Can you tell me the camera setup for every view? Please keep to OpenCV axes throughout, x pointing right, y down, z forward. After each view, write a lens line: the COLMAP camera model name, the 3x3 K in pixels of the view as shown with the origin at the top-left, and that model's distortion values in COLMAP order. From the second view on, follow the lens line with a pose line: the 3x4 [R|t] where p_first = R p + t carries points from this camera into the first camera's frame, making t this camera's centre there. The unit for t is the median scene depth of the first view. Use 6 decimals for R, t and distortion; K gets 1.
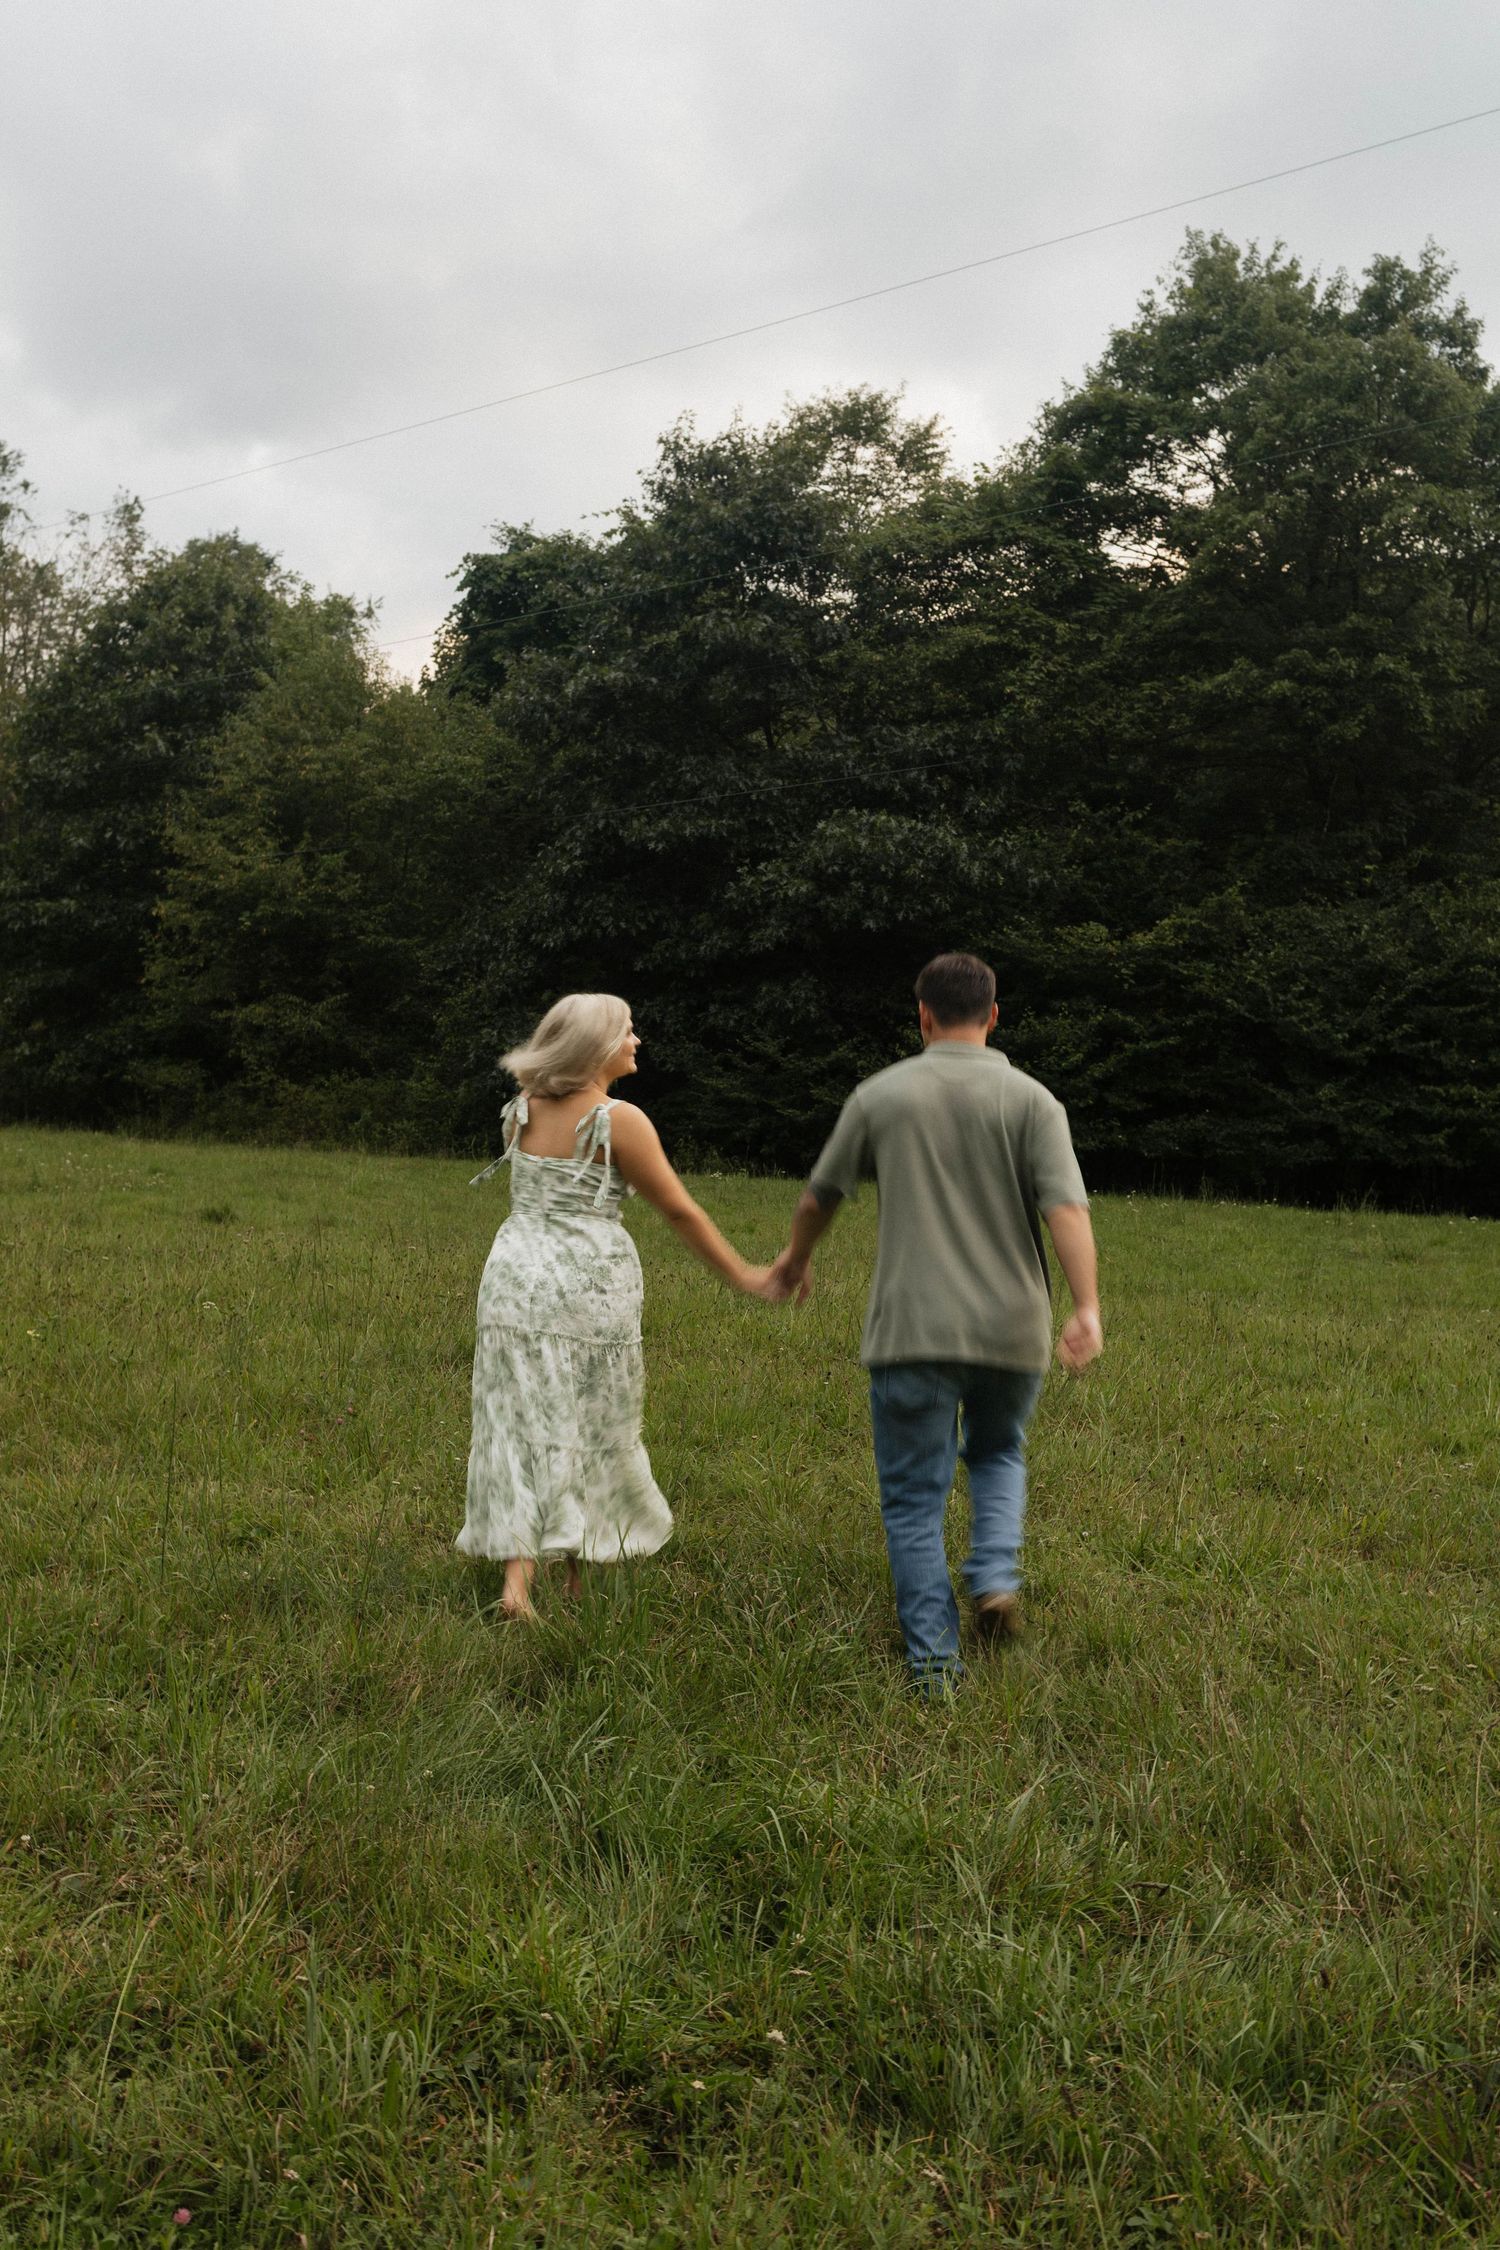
lens RADIAL K [[2249.7, 0, 750.0], [0, 2249.7, 1125.0], [0, 0, 1]] dist [0.048383, -0.021715]
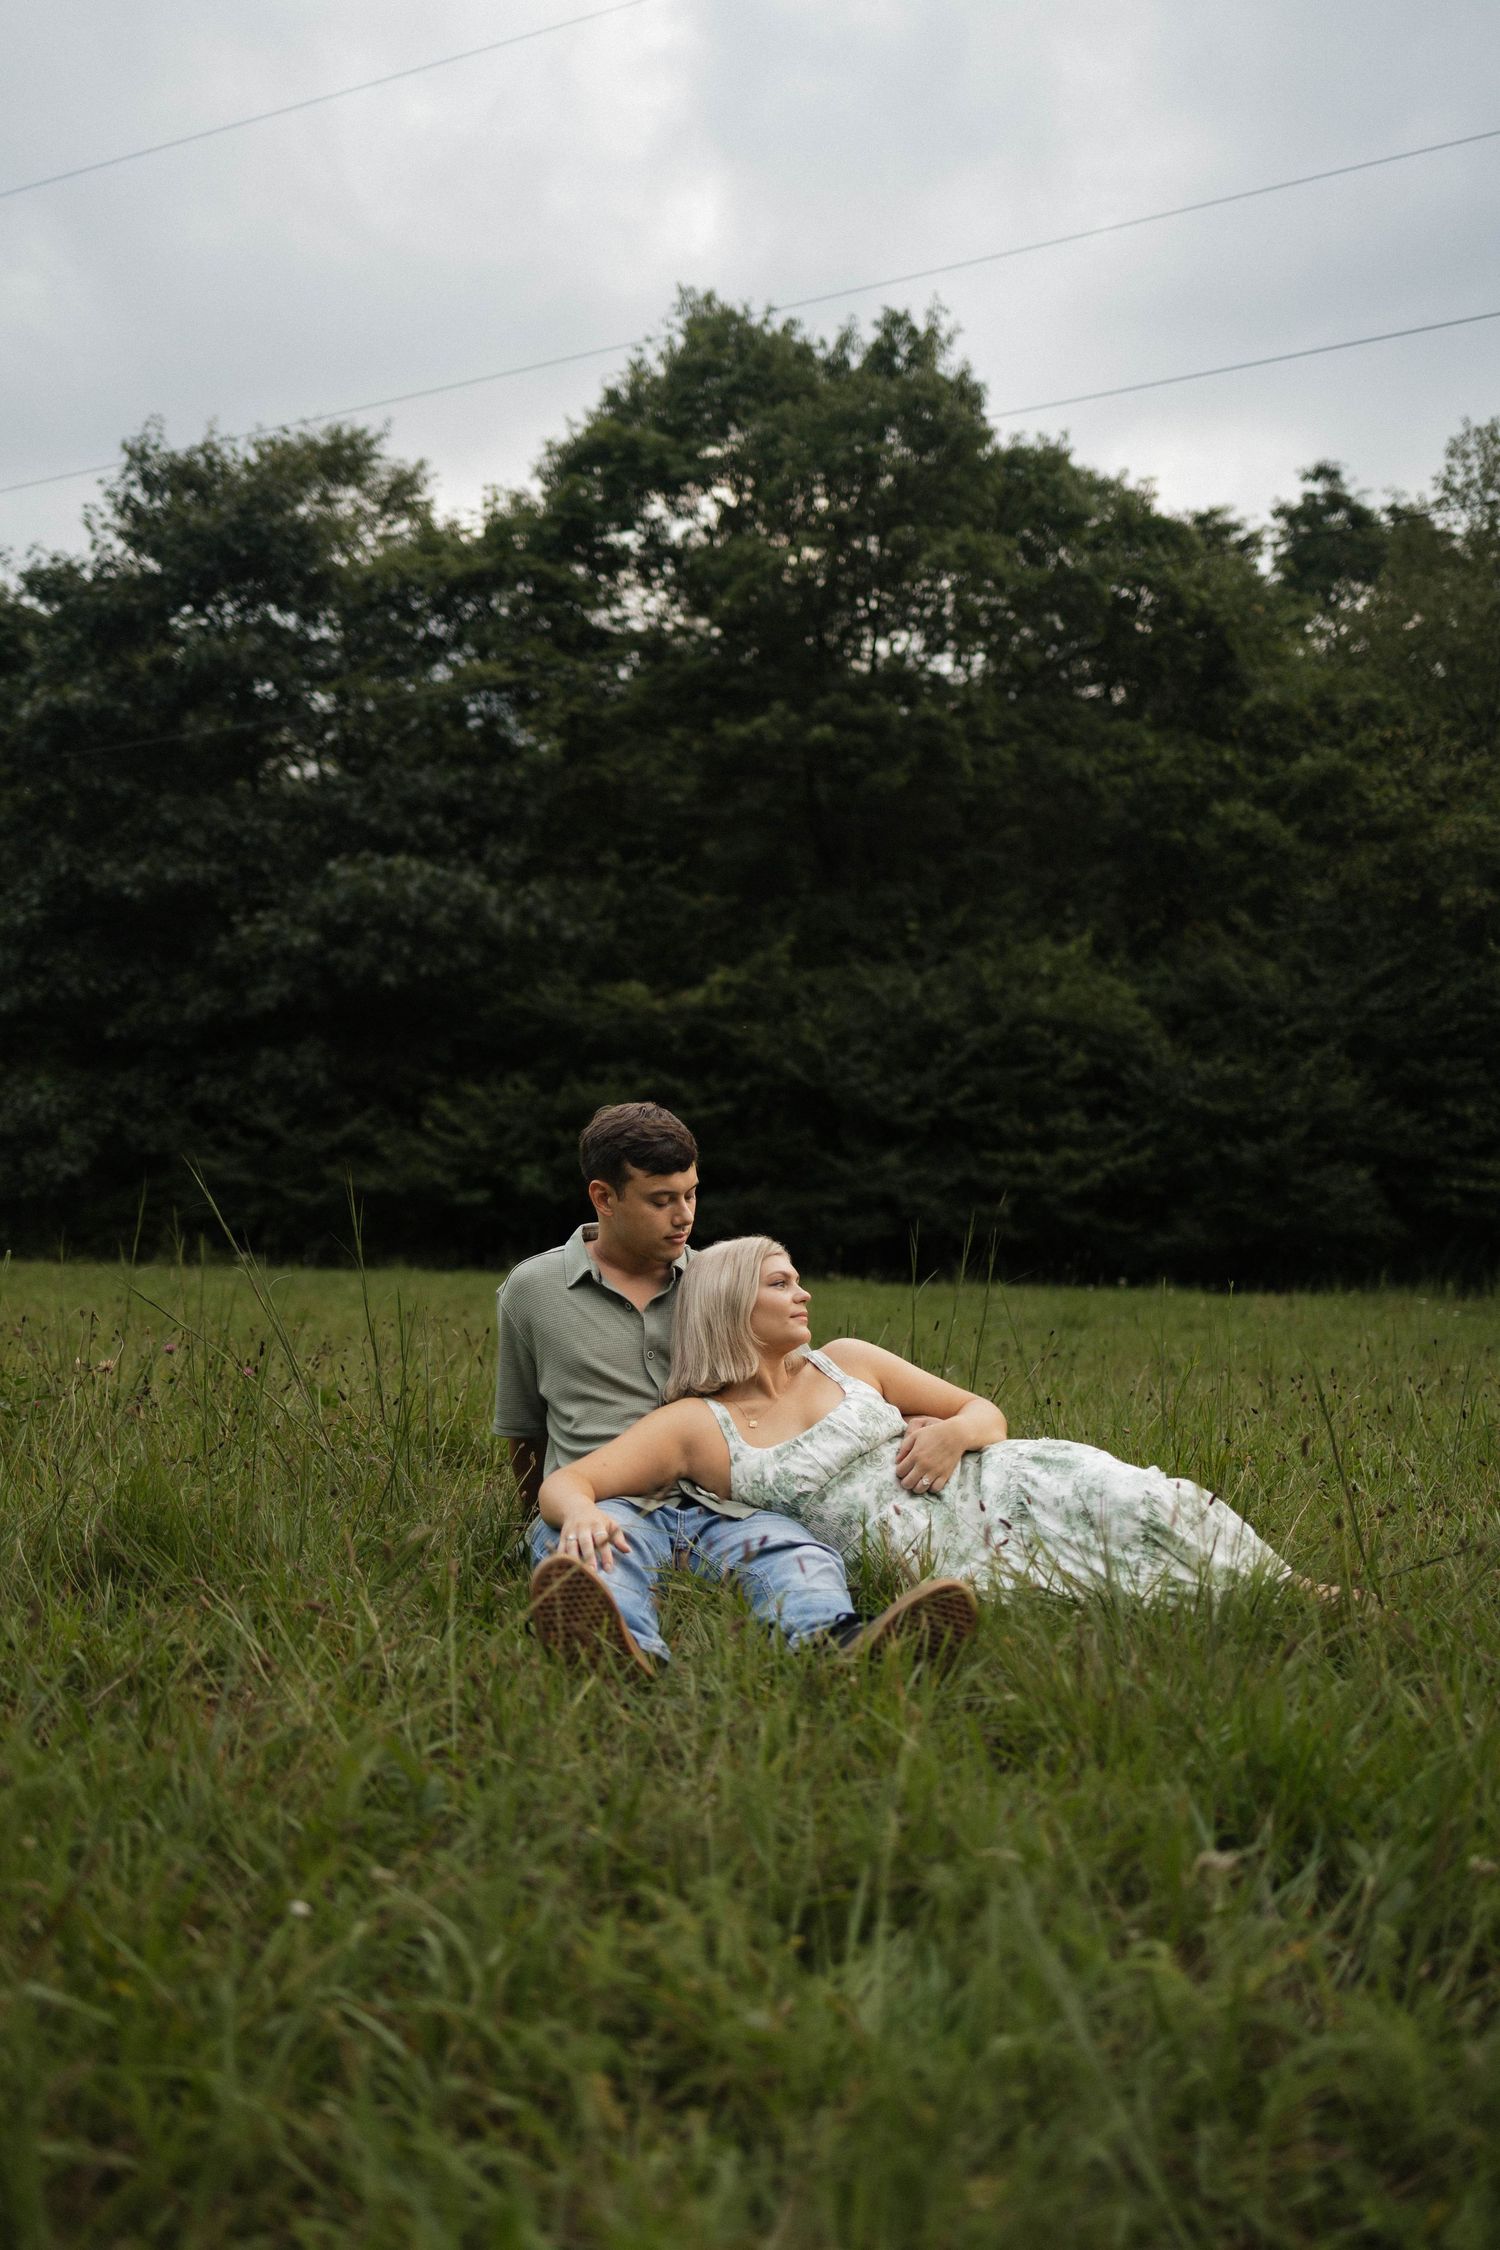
lens RADIAL K [[2249.7, 0, 750.0], [0, 2249.7, 1125.0], [0, 0, 1]] dist [0.048383, -0.021715]
pose [[0.971431, -0.012852, 0.236975, -0.017178], [0.023279, 0.998877, -0.041256, 0.006822], [-0.236178, 0.045594, 0.970639, 0.099359]]
